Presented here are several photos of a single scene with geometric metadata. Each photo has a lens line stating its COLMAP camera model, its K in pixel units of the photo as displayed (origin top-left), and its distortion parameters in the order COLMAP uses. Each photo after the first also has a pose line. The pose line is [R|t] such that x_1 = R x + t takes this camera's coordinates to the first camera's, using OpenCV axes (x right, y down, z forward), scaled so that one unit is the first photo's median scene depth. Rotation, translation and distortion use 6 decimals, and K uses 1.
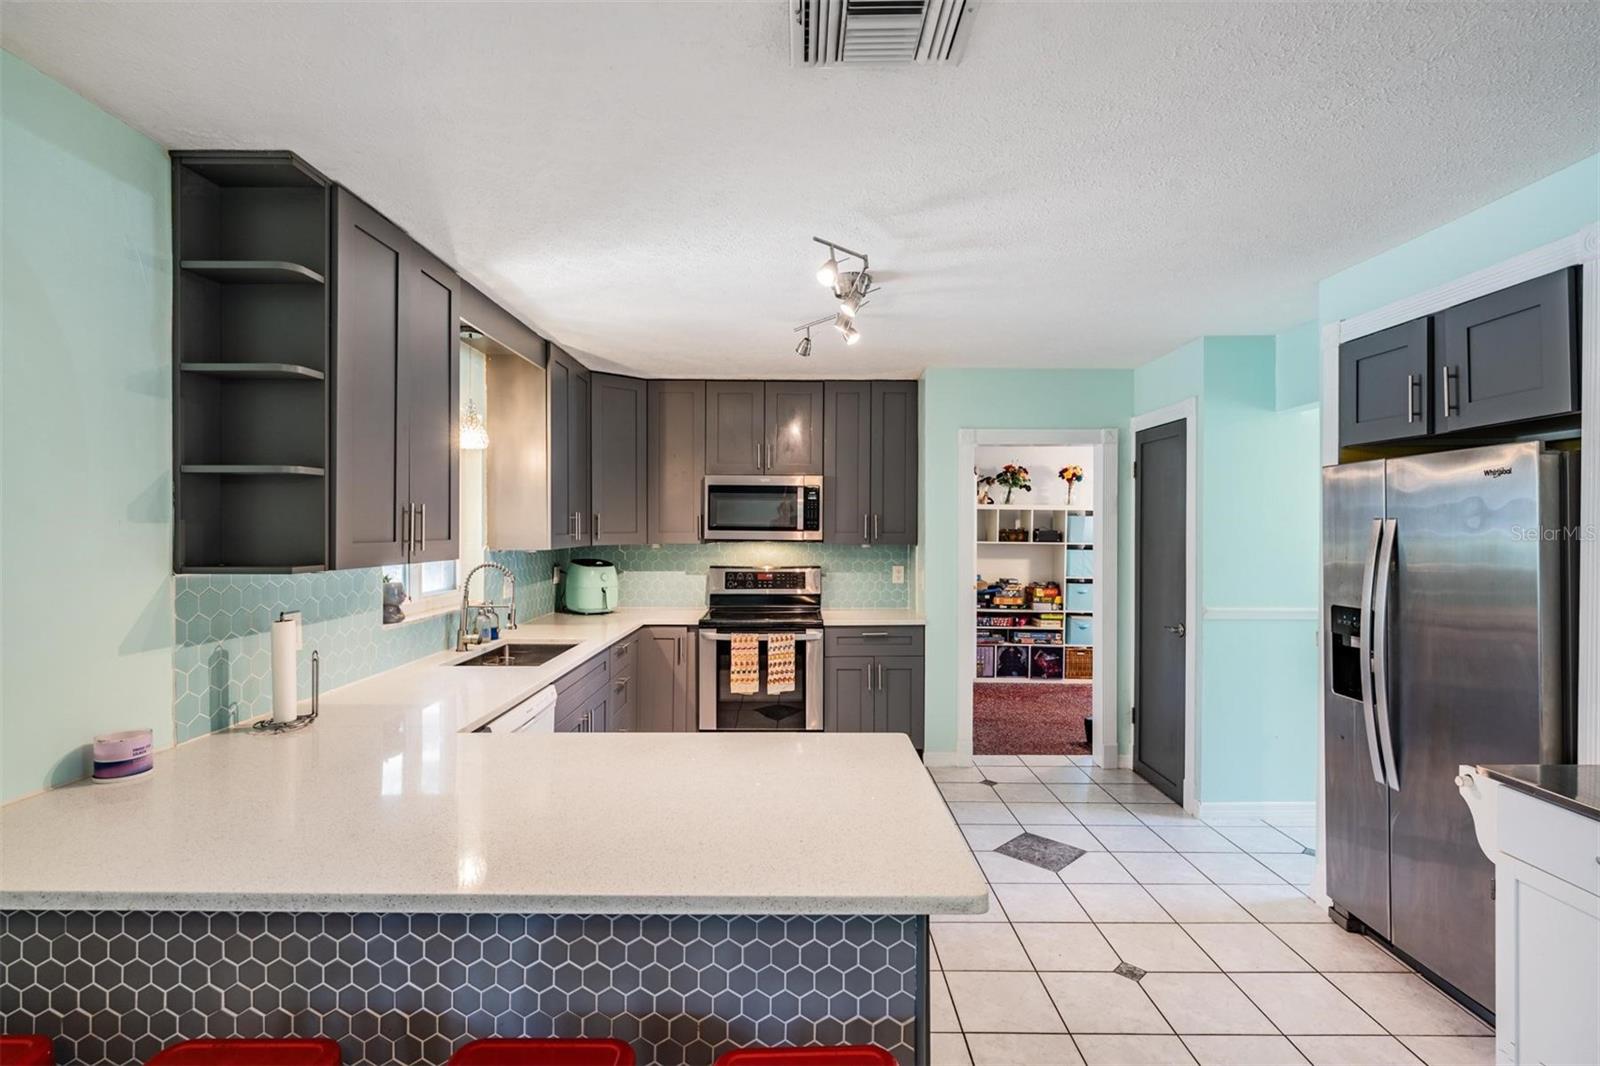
lens RADIAL K [[763.3, 0, 798.1], [0, 763.3, 529.0], [0, 0, 1]] dist [0.021528, -0.000105]
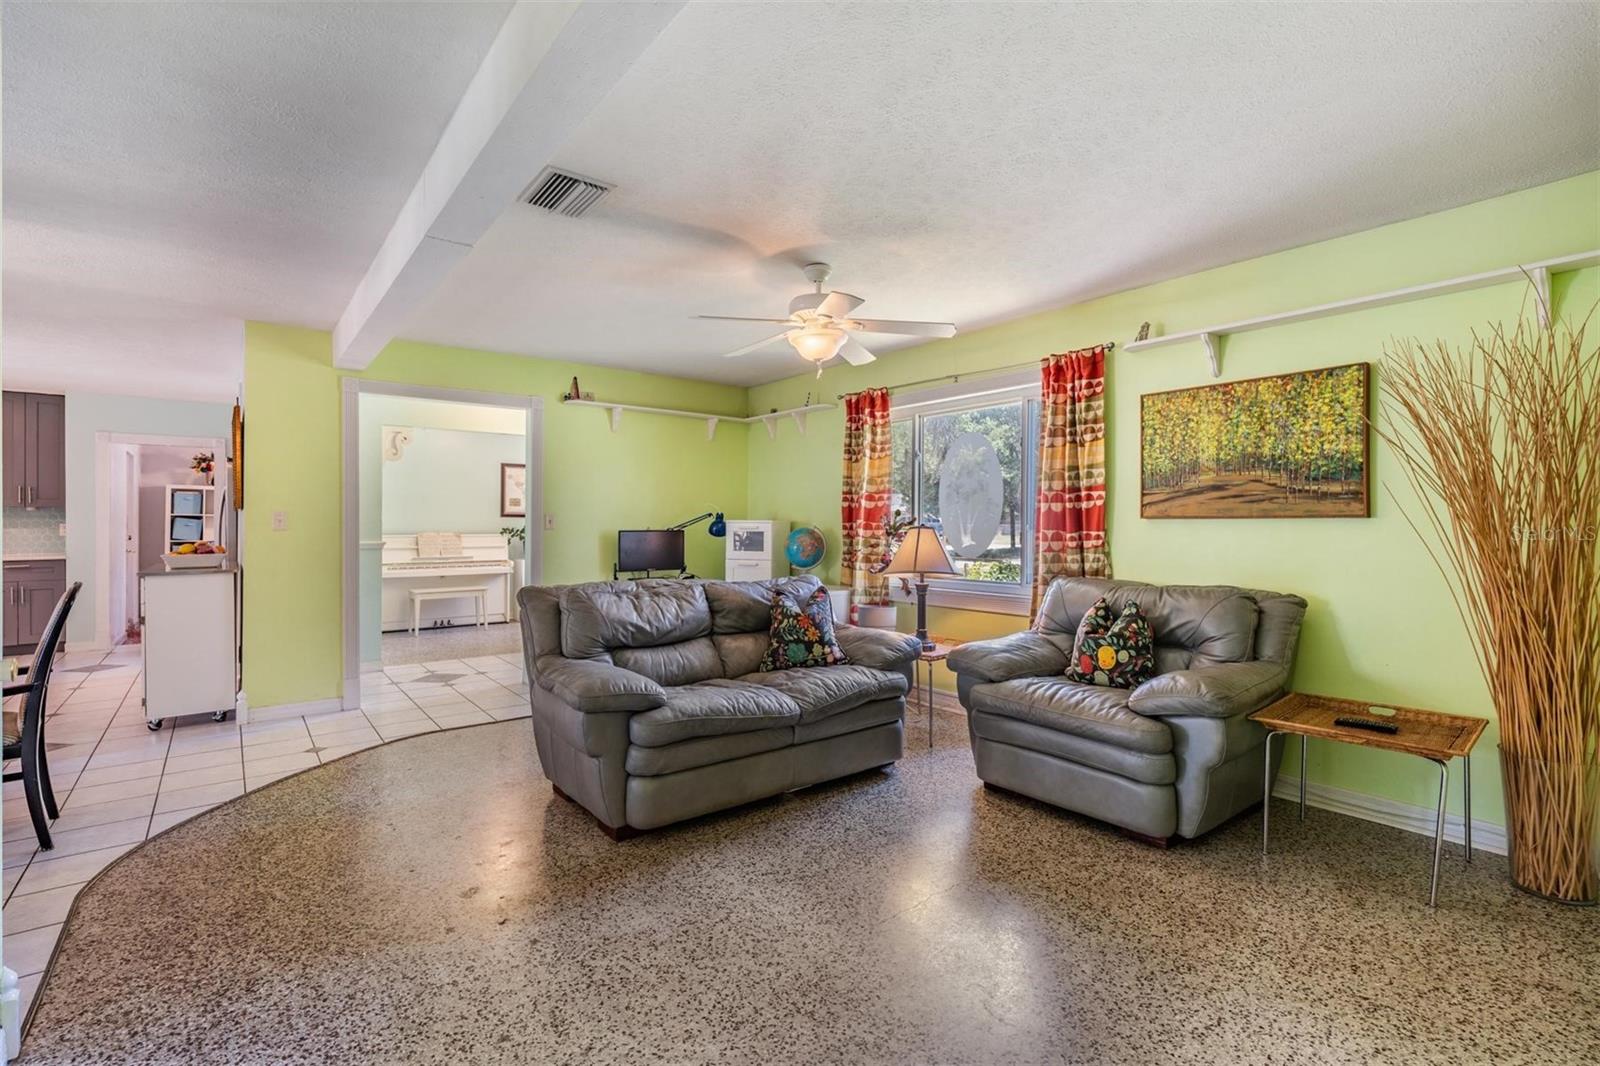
lens RADIAL K [[733.1, 0, 797.9], [0, 733.1, 521.8], [0, 0, 1]] dist [-0.000034, -0.000416]
pose [[0.788977, 0.000389, 0.614422, 0.402881], [0.002324, 0.999991, -0.003618, 0.058180], [-0.614418, 0.004283, 0.788969, -0.985038]]
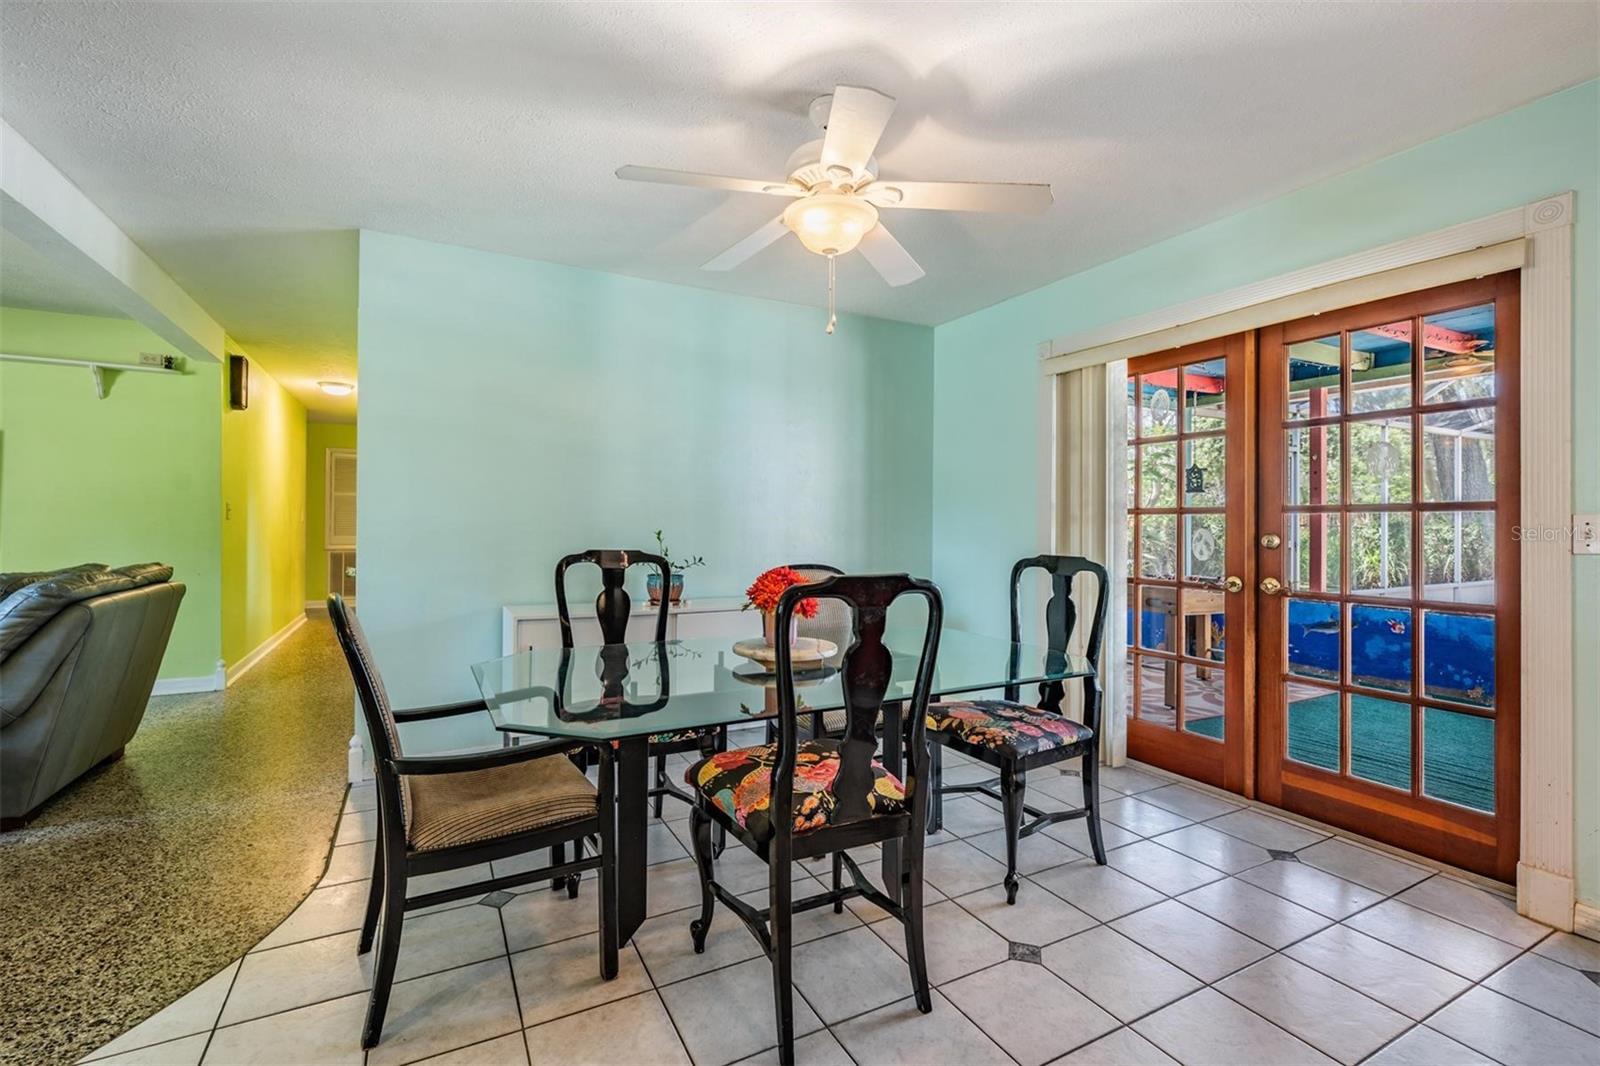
lens RADIAL K [[711.0, 0, 795.4], [0, 711.0, 519.3], [0, 0, 1]] dist [0.001954, 0.000021]
pose [[-0.885915, -0.012157, -0.463687, 0.271555], [-0.010994, 0.999926, -0.005211, 0.066008], [0.463716, 0.000482, -0.885984, 0.247184]]
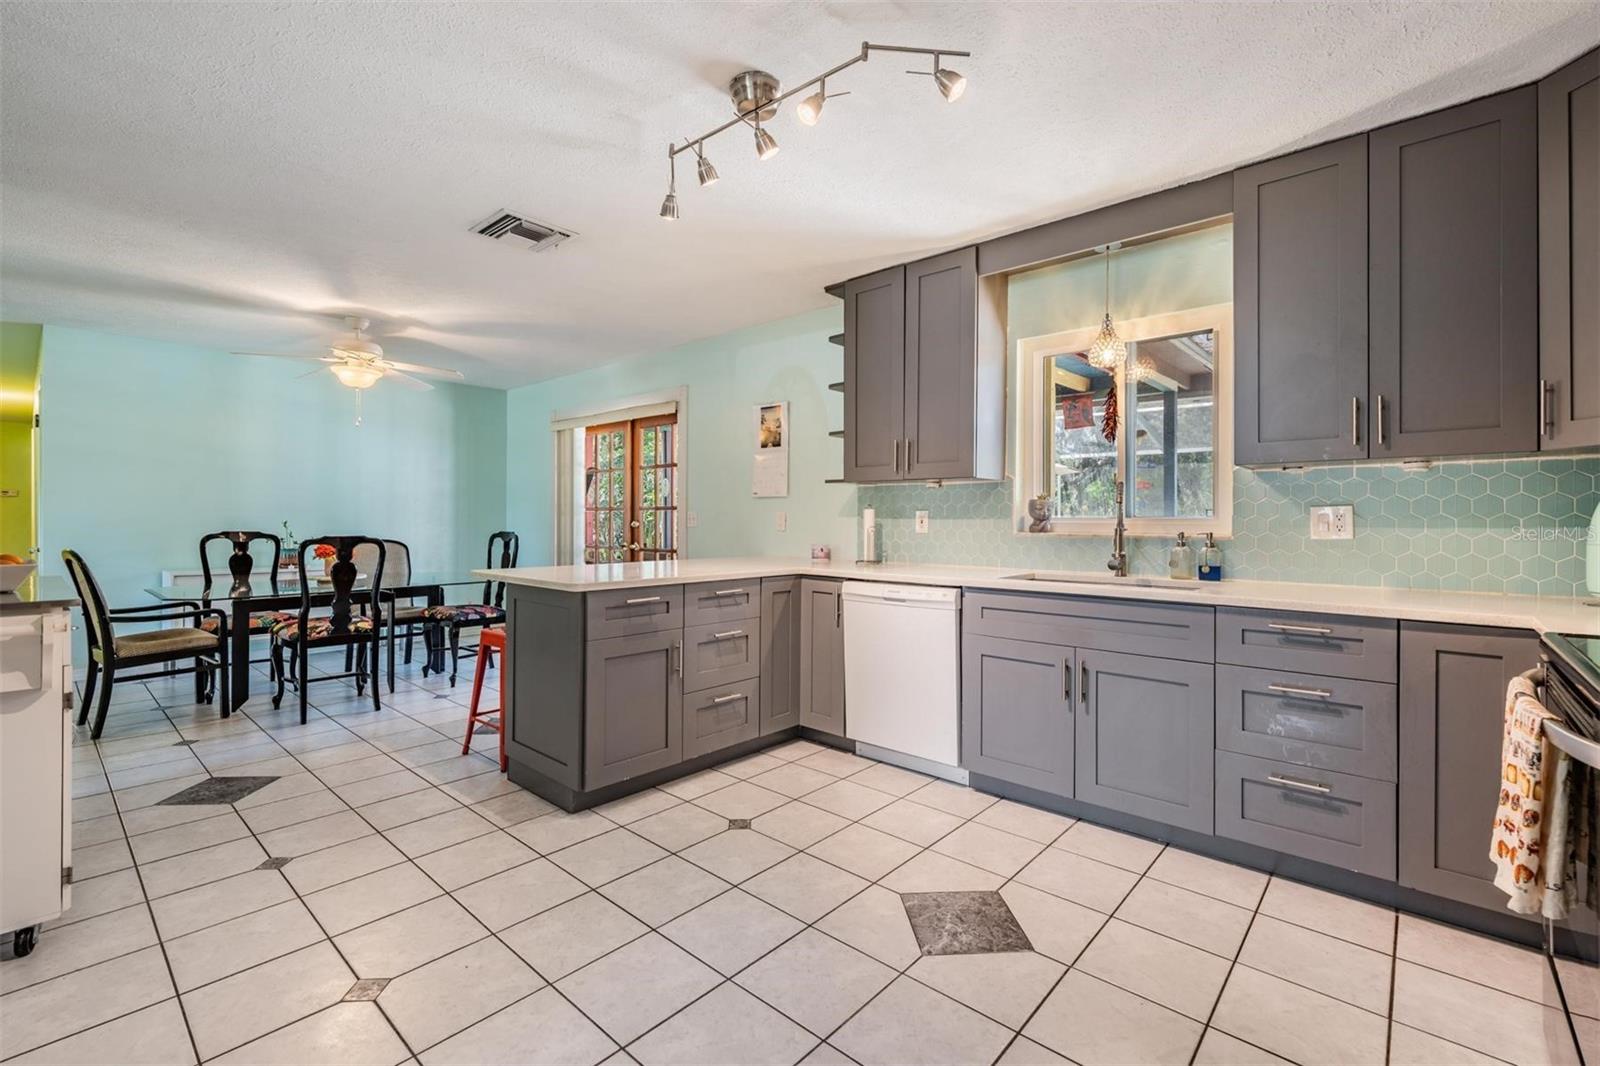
lens RADIAL K [[698.5, 0, 798.2], [0, 698.5, 518.8], [0, 0, 1]] dist [-0.001009, -0.000047]
pose [[-0.667808, -0.004792, -0.744318, 0.344622], [-0.007775, 0.999970, 0.000538, 0.064987], [0.744293, 0.006146, -0.667825, 0.923268]]
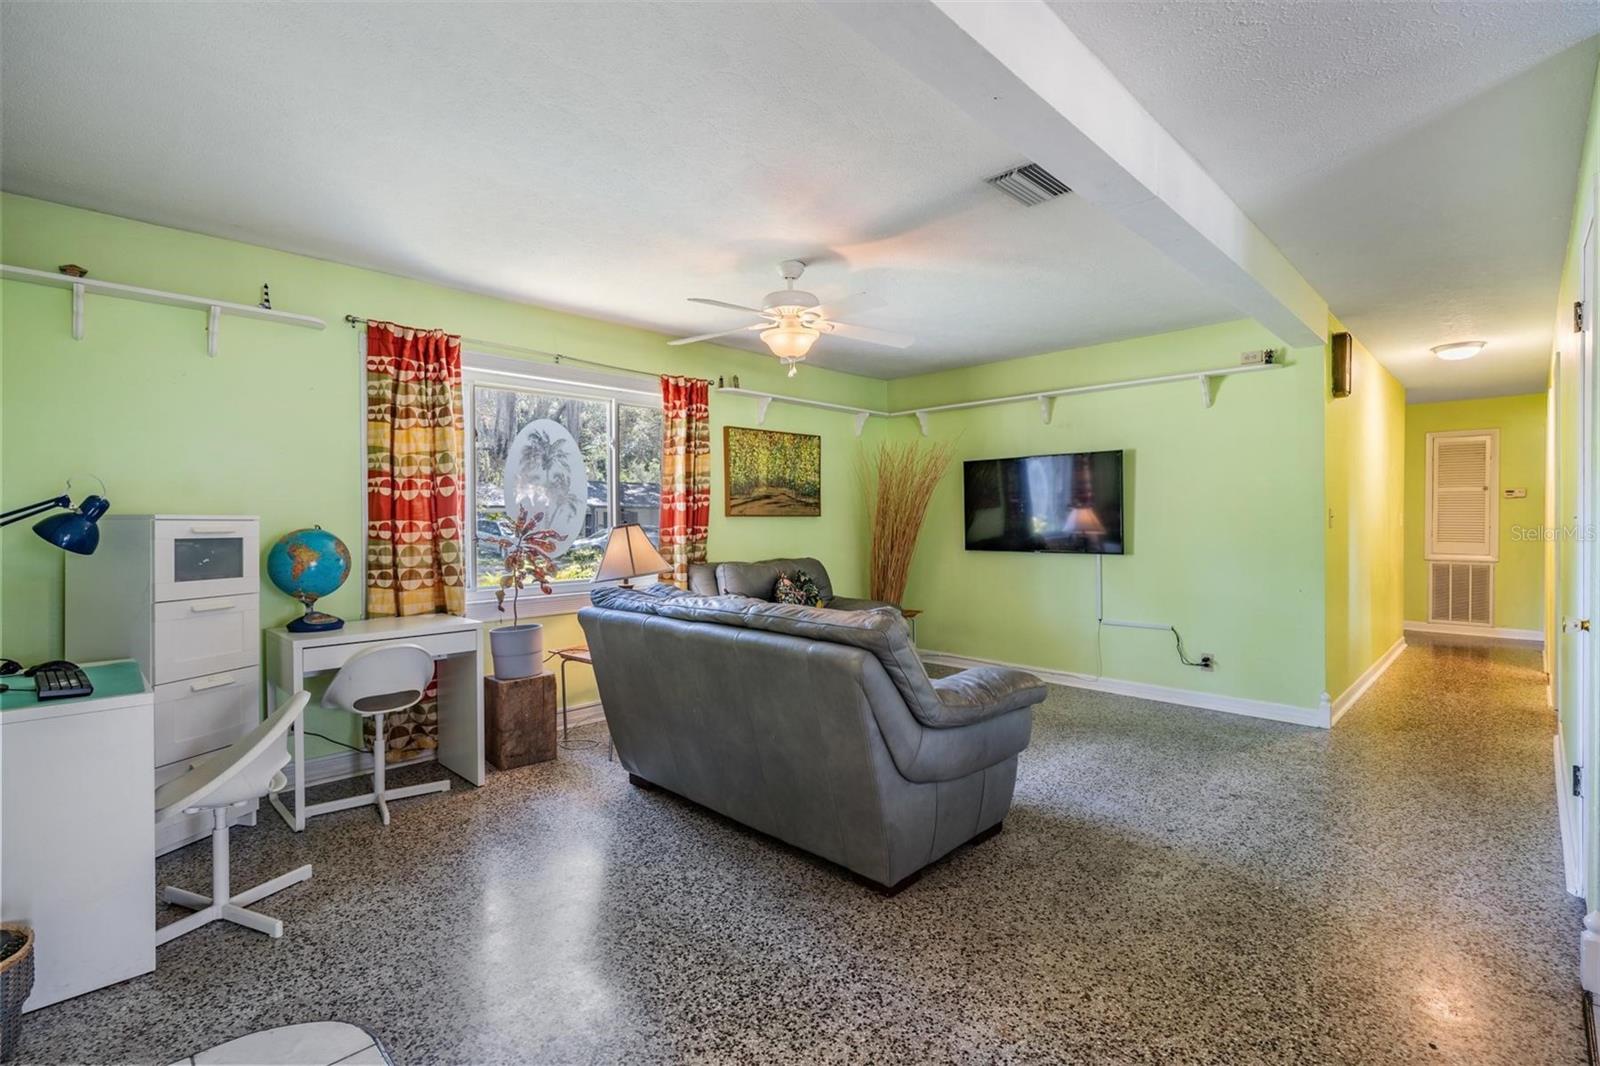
lens RADIAL K [[727.0, 0, 795.6], [0, 727.0, 532.0], [0, 0, 1]] dist [-0.000301, -0.000553]
pose [[-0.706035, -0.011299, 0.708087, 0.351246], [0.003915, 0.999795, 0.019857, 0.054967], [-0.708167, 0.016792, -0.705846, 0.056895]]
